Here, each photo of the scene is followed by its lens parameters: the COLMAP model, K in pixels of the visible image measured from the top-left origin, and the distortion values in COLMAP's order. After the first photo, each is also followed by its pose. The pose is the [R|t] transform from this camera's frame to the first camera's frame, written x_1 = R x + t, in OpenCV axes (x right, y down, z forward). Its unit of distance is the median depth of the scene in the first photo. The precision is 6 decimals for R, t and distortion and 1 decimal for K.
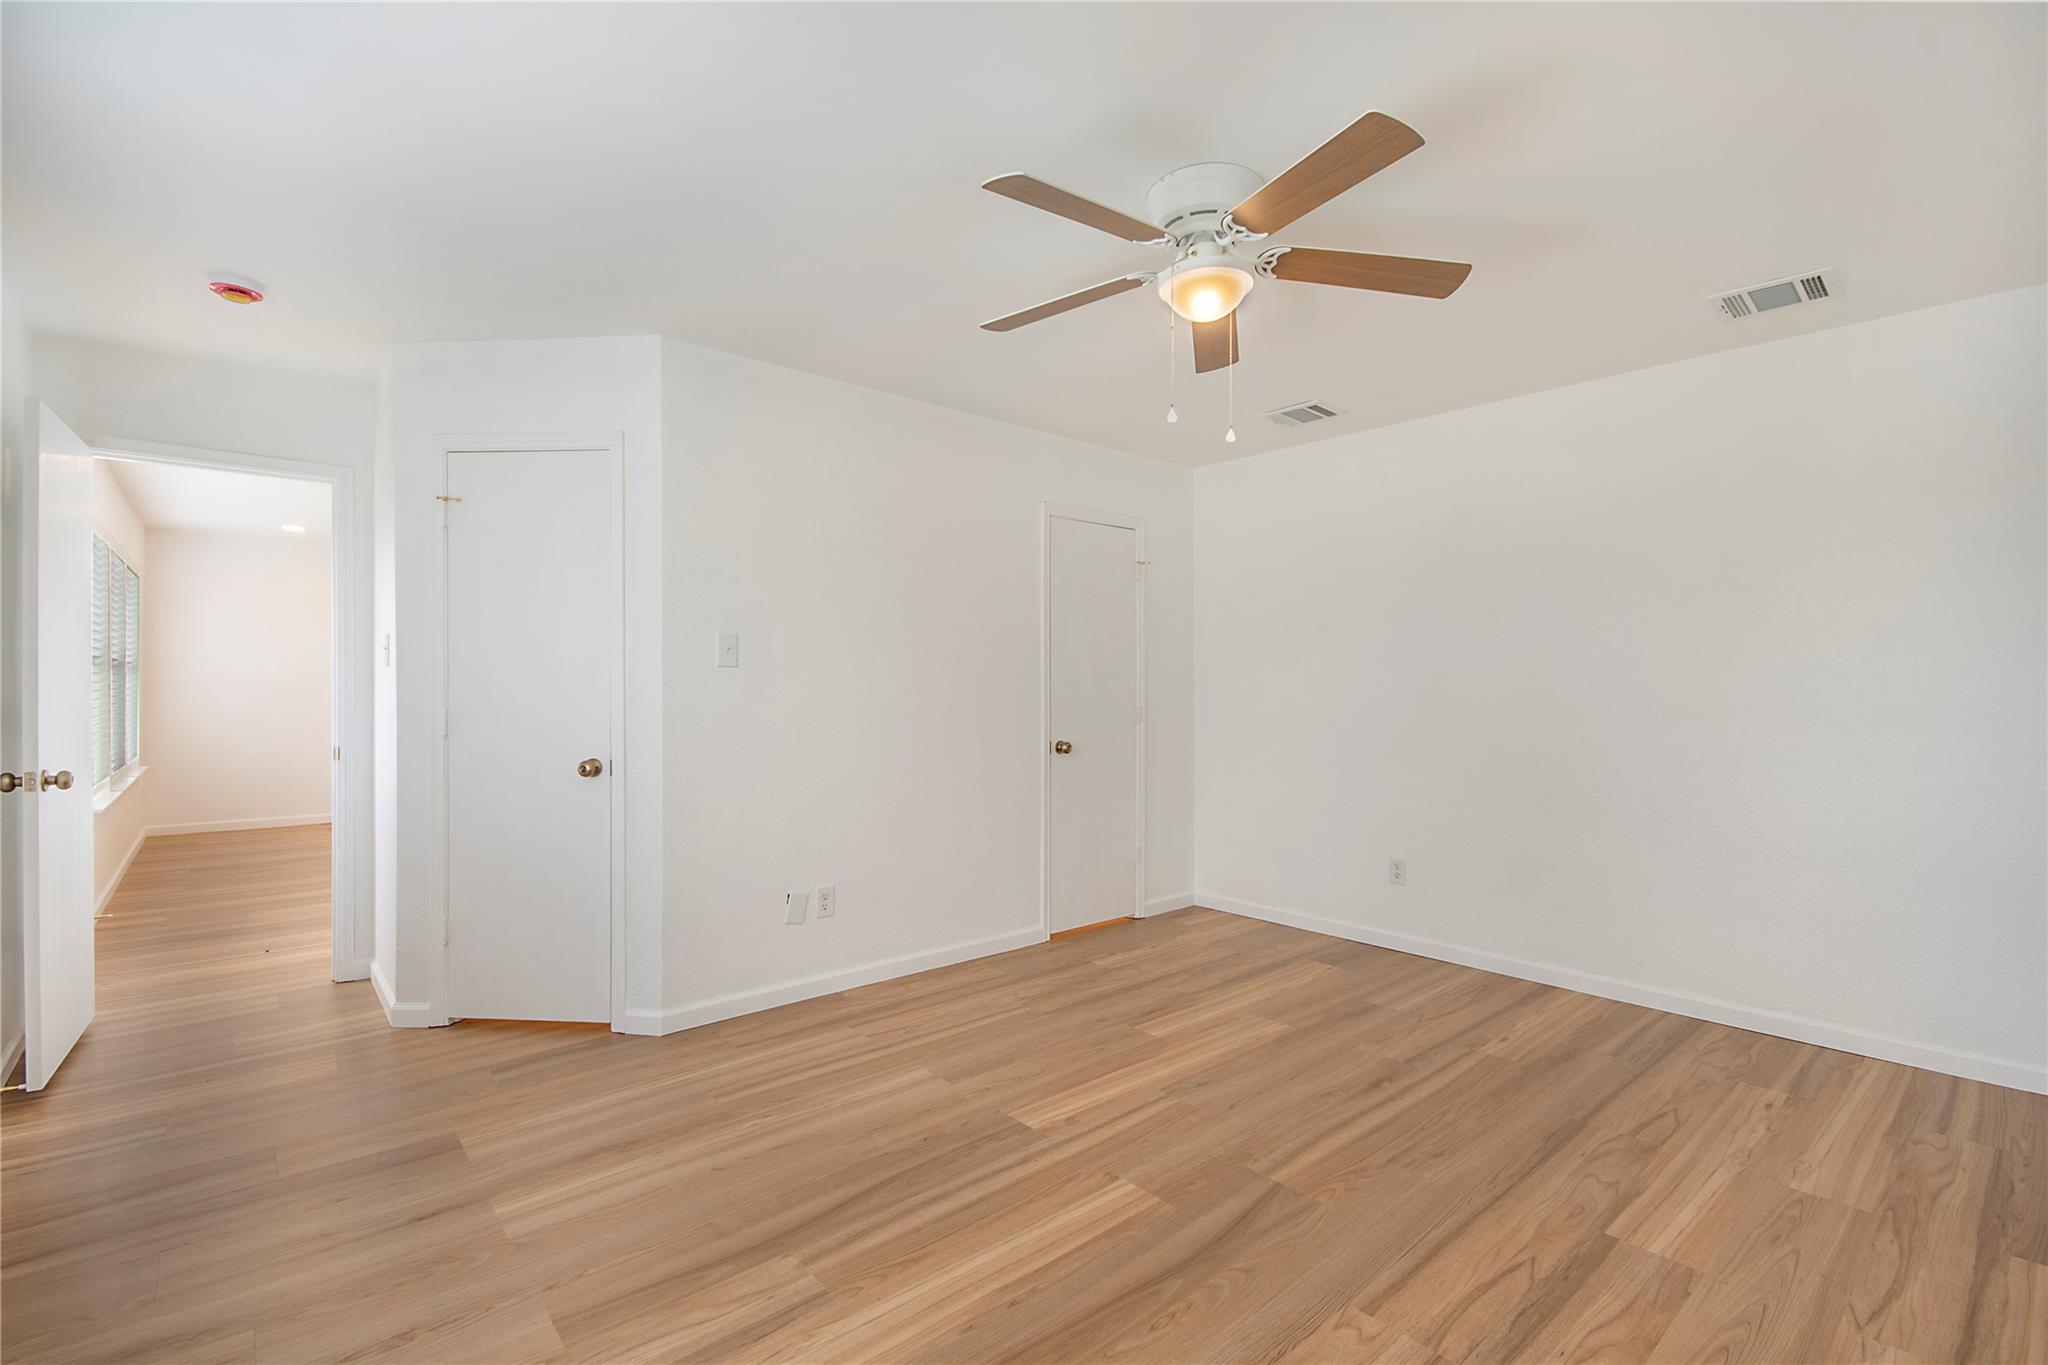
lens RADIAL K [[918.6, 0, 1023.0], [0, 918.6, 690.2], [0, 0, 1]] dist [0.008259, -0.000945]
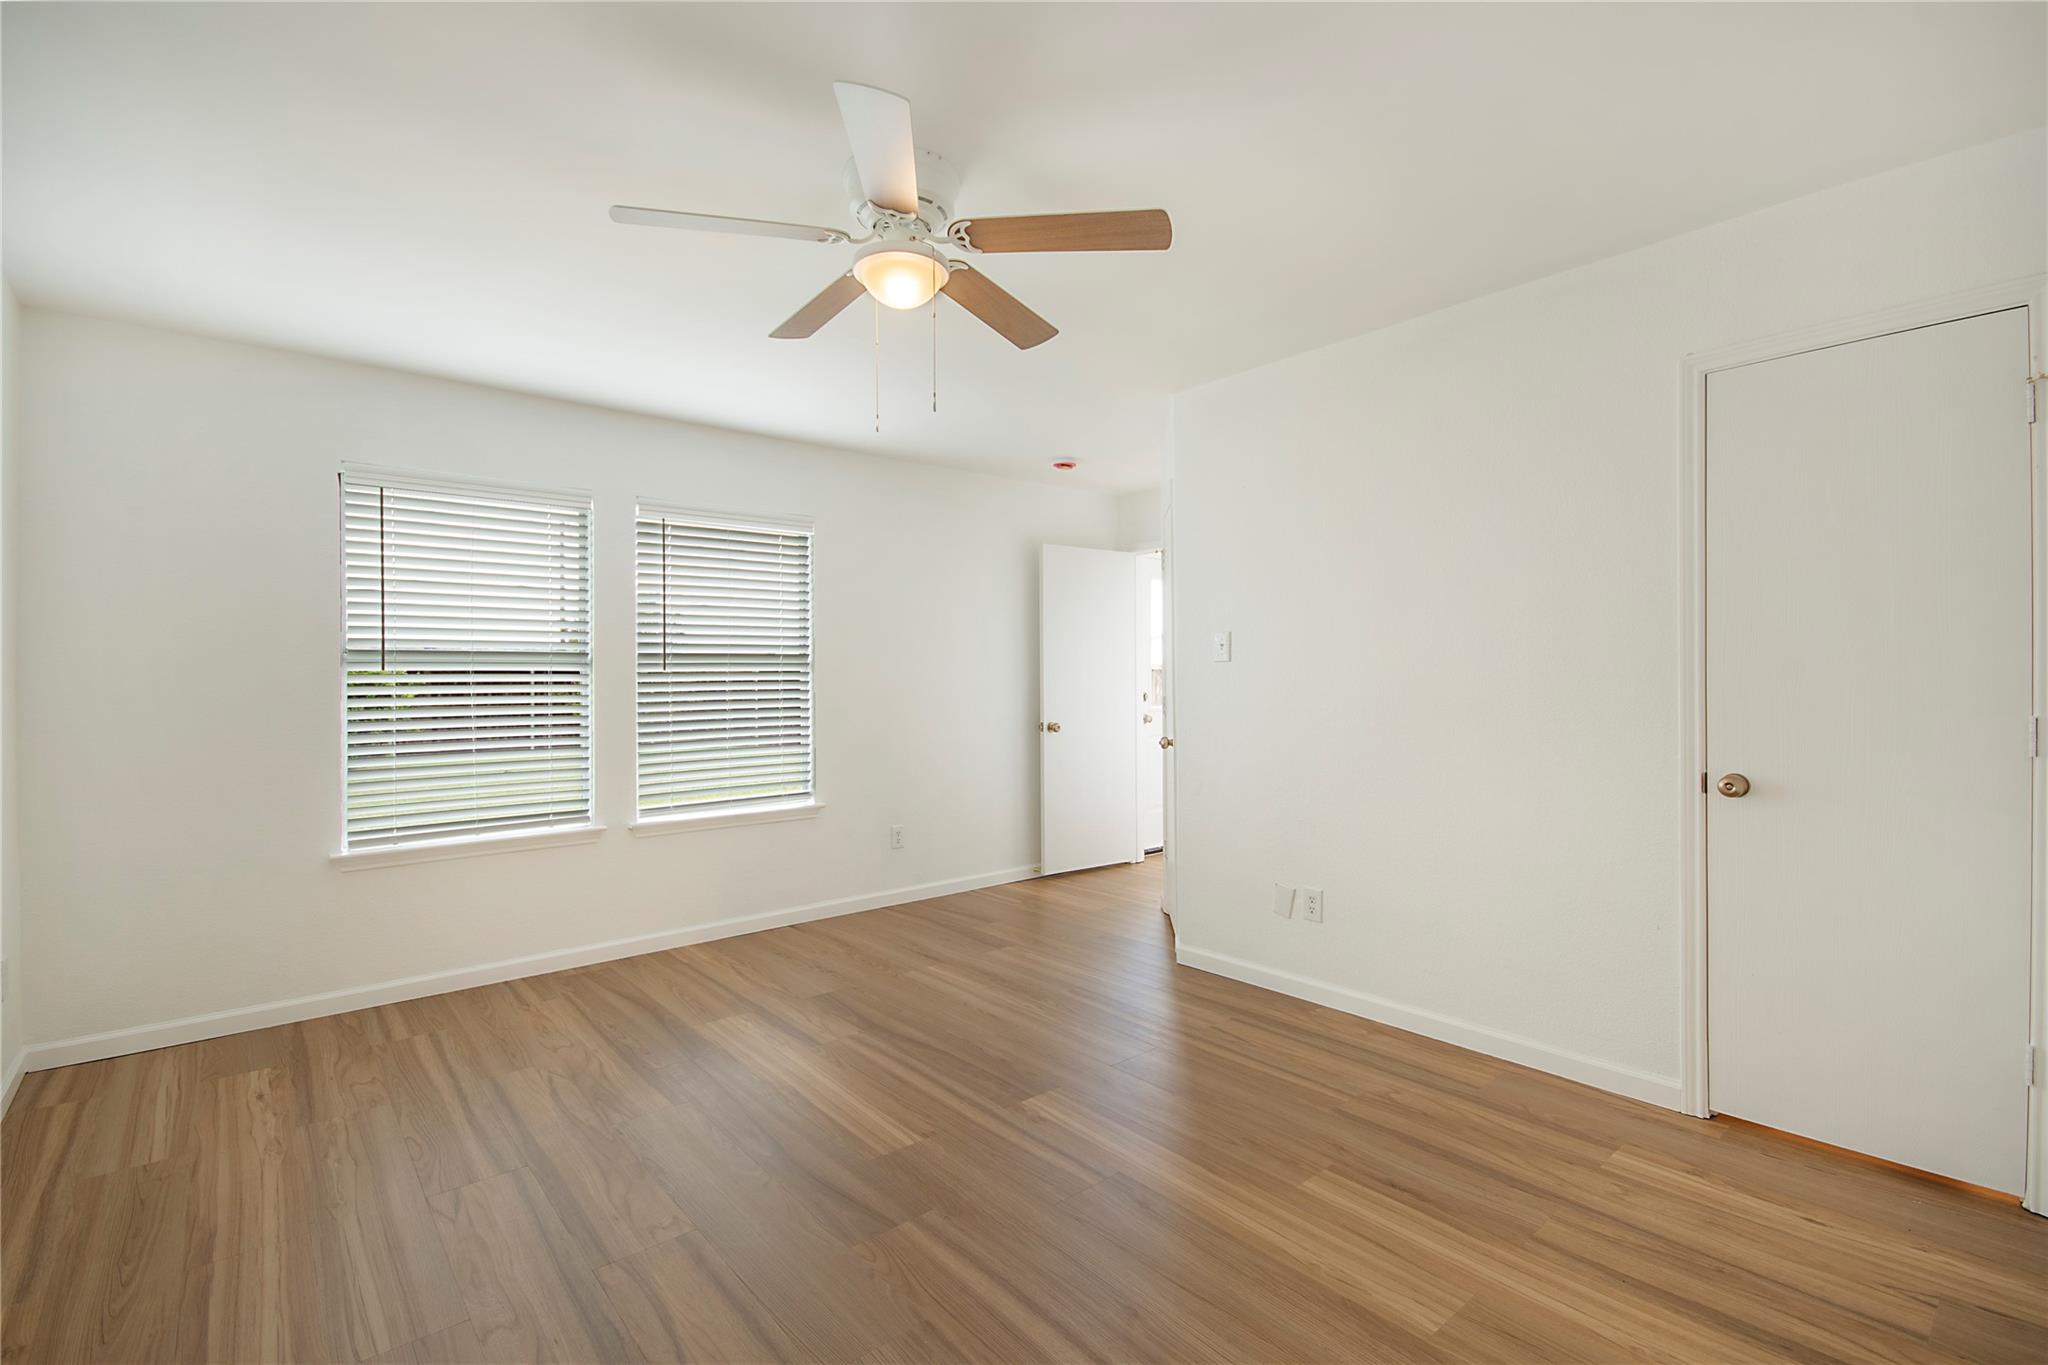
lens RADIAL K [[918.6, 0, 1023.4], [0, 918.6, 680.3], [0, 0, 1]] dist [0.008259, -0.000945]
pose [[-0.011498, -0.005610, -0.999918, 0.816825], [0.002442, 0.999981, -0.005638, 0.002673], [0.999931, -0.002507, -0.011484, 0.783033]]
